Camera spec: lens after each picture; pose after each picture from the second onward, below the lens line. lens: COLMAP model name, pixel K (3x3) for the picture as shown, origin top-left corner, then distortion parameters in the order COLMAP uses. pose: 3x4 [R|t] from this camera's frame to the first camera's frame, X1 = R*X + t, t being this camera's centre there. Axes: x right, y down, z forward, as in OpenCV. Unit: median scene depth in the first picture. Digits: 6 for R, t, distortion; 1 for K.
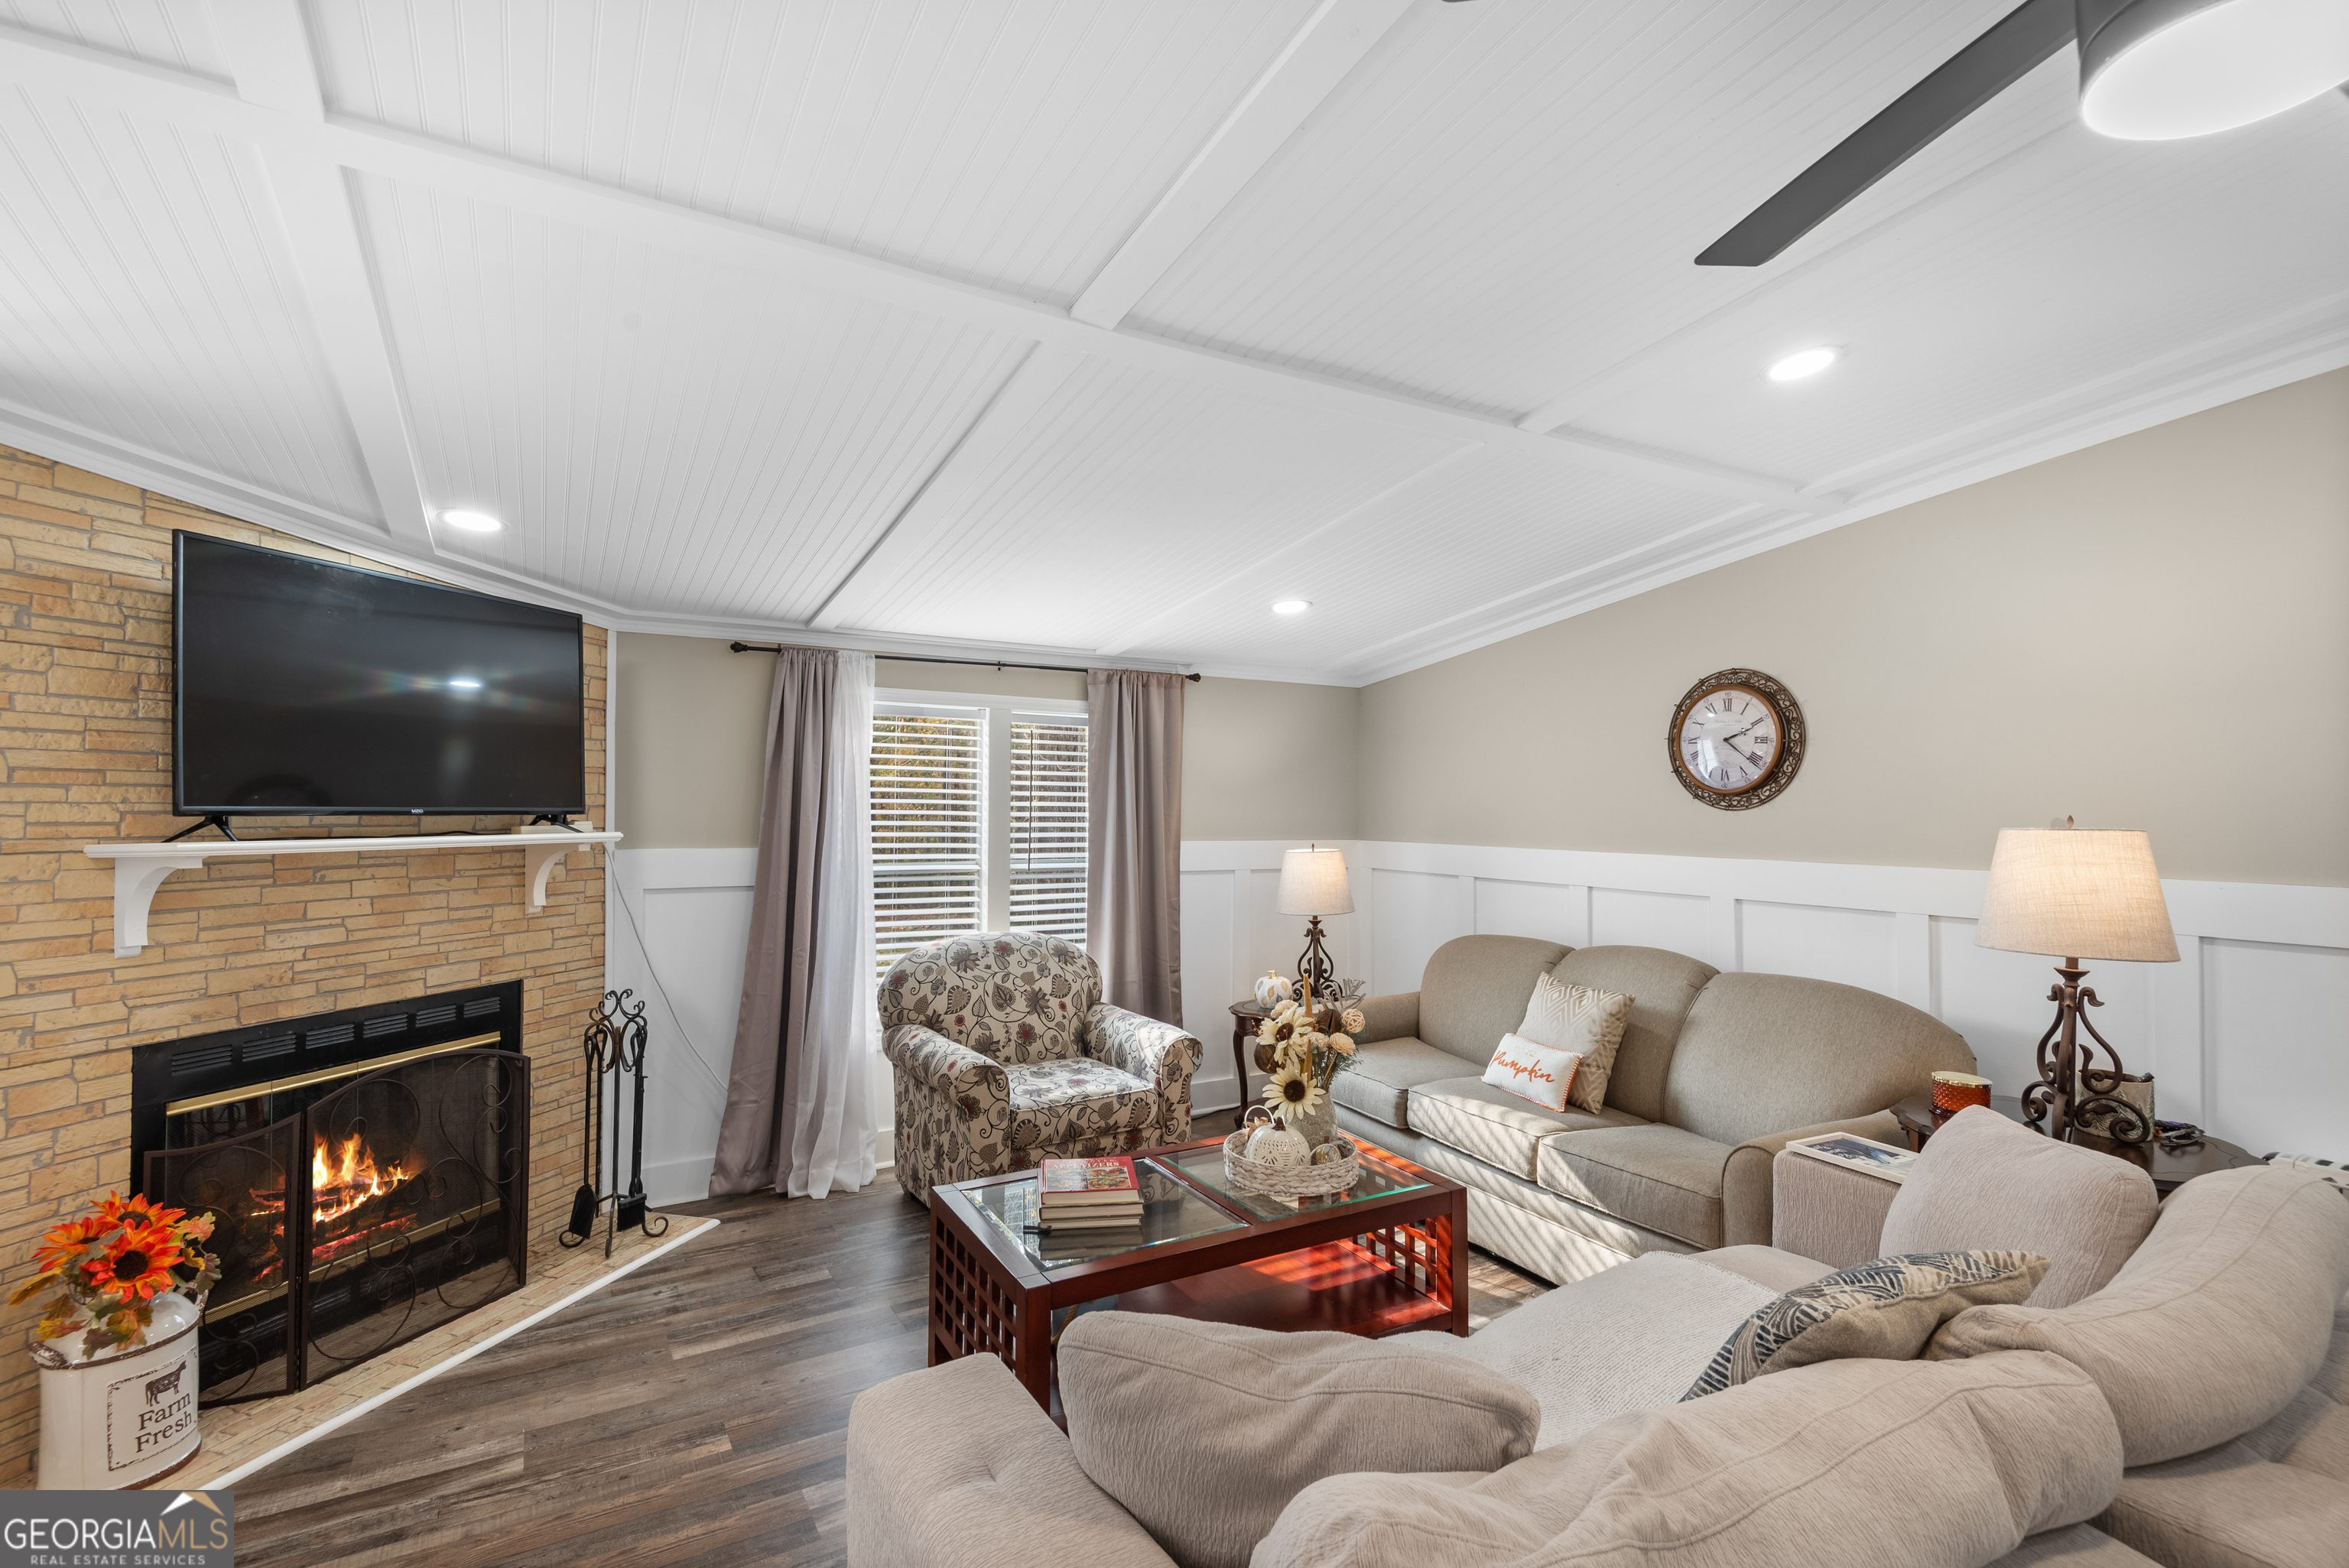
lens RADIAL K [[1067.3, 0, 1184.4], [0, 1067.3, 795.8], [0, 0, 1]] dist [0.026665, -0.015691]
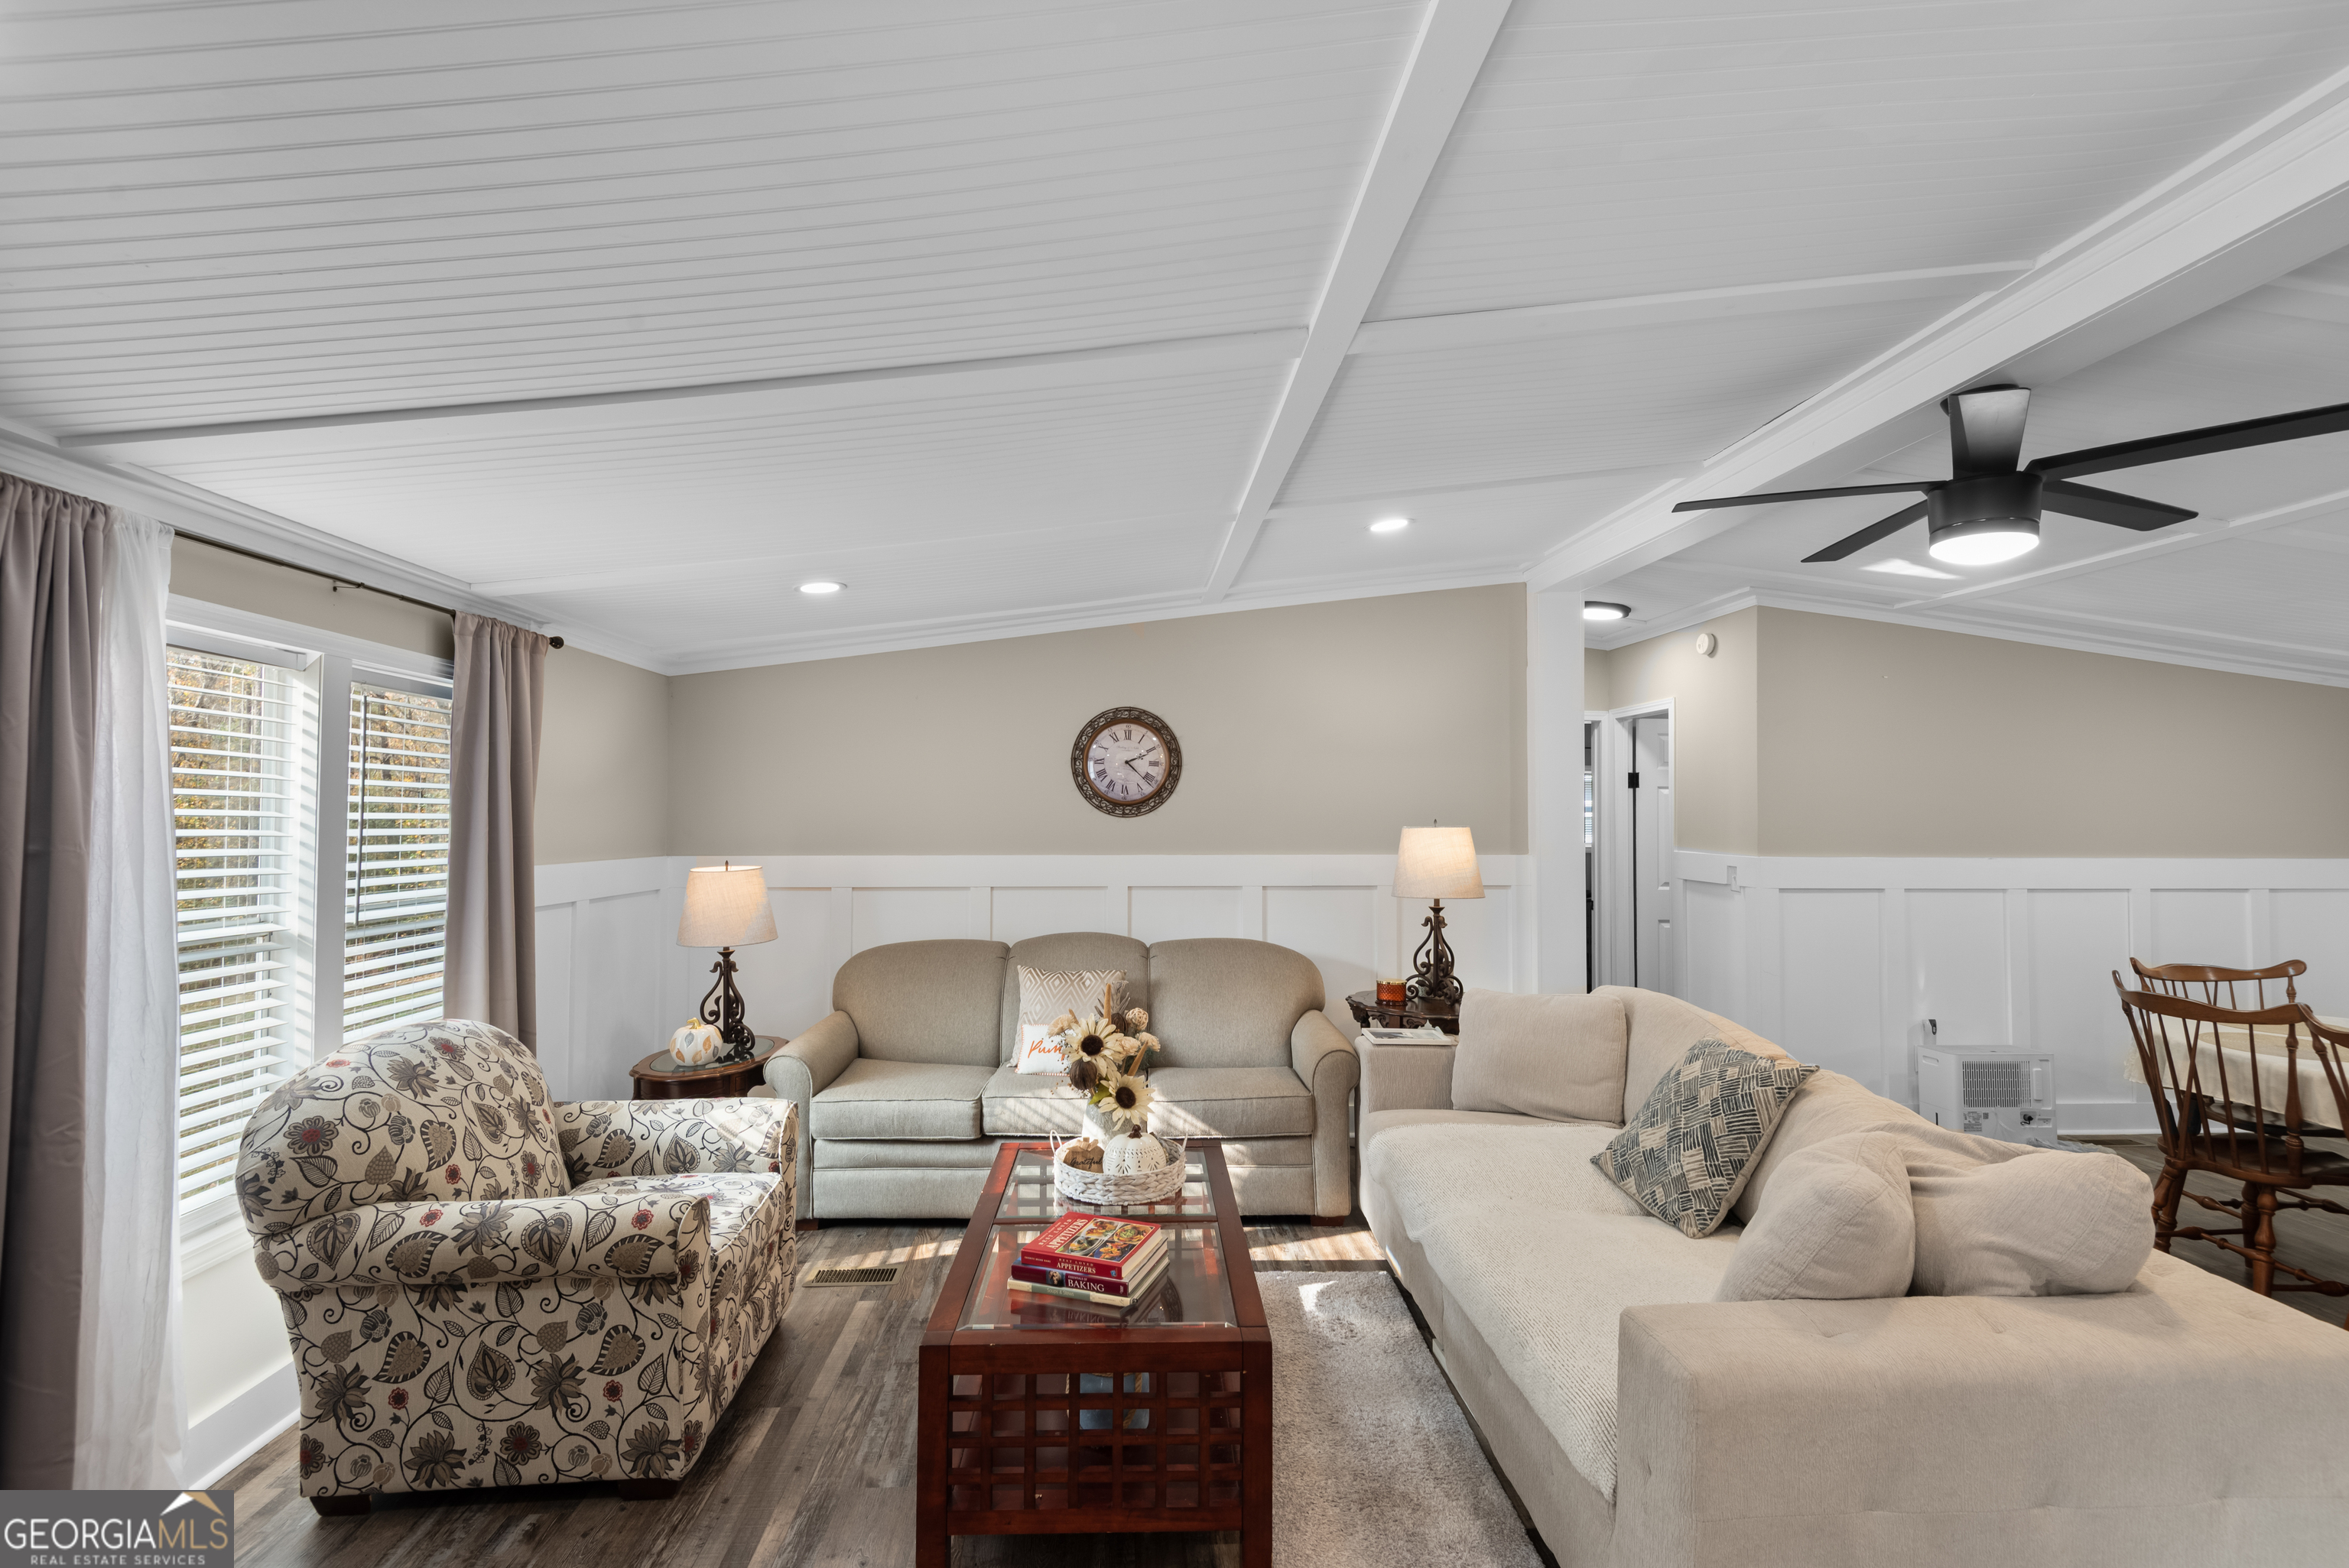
lens RADIAL K [[1067.3, 0, 1163.8], [0, 1067.3, 792.6], [0, 0, 1]] dist [0.026665, -0.015691]
pose [[0.460814, 0.012754, 0.887405, -0.578396], [-0.007397, 0.999917, -0.010530, -0.002970], [-0.887466, -0.001712, 0.460870, 0.366010]]
